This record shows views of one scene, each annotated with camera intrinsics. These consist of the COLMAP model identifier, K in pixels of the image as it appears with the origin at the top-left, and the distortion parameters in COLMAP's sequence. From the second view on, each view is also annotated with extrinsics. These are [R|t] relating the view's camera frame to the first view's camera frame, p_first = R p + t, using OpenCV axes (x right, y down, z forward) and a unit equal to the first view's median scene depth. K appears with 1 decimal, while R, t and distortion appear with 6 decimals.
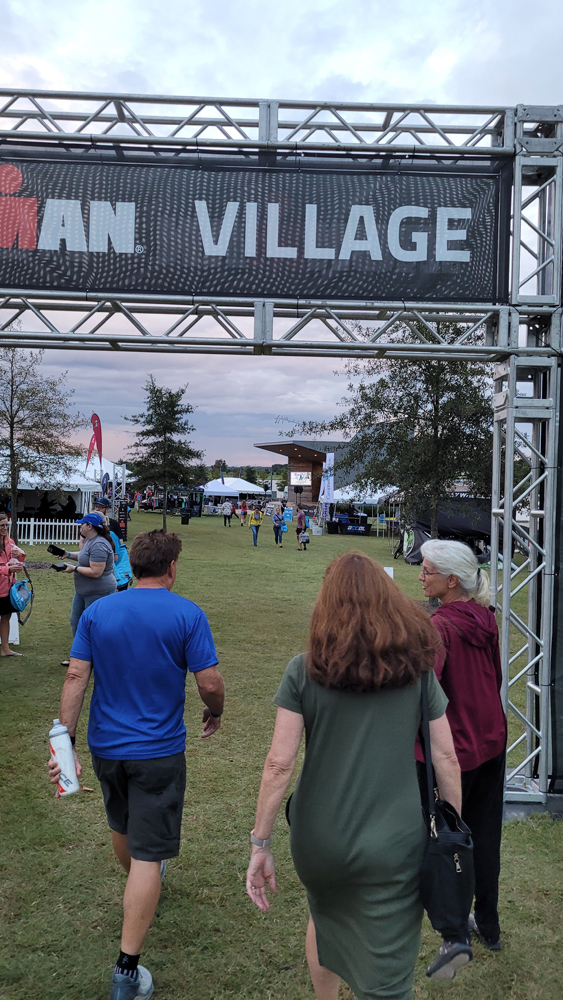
lens RADIAL K [[773.7, 0, 281.7], [0, 773.7, 475.7], [0, 0, 1]] dist [0.075252, -0.000235]
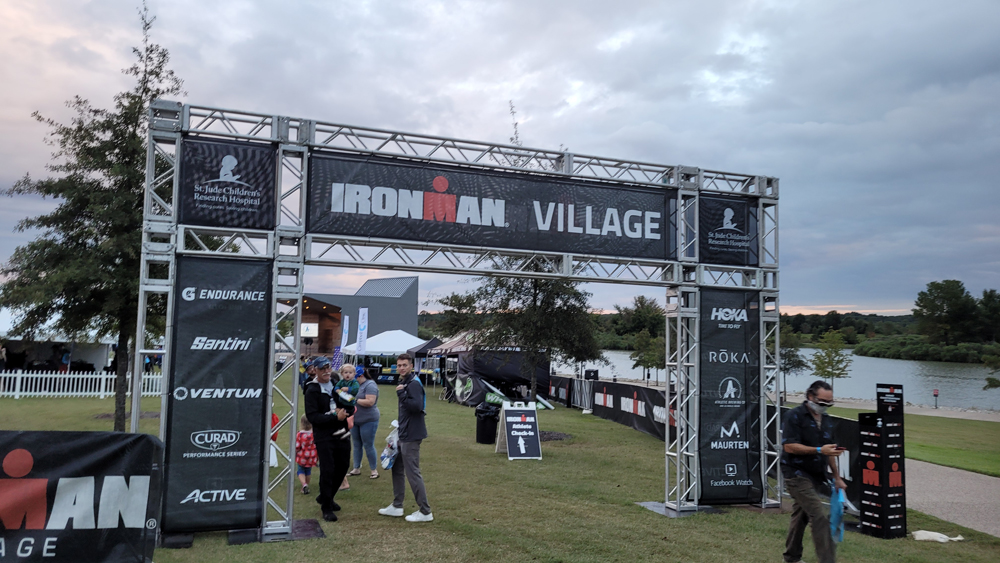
lens RADIAL K [[758.7, 0, 500.0], [0, 758.7, 281.5], [0, 0, 1]] dist [0.051875, -0.041184]
pose [[0.948590, 0.033374, 0.314742, -0.759307], [-0.014837, 0.998021, -0.061112, -0.041148], [-0.316159, 0.053300, 0.947208, -0.710851]]
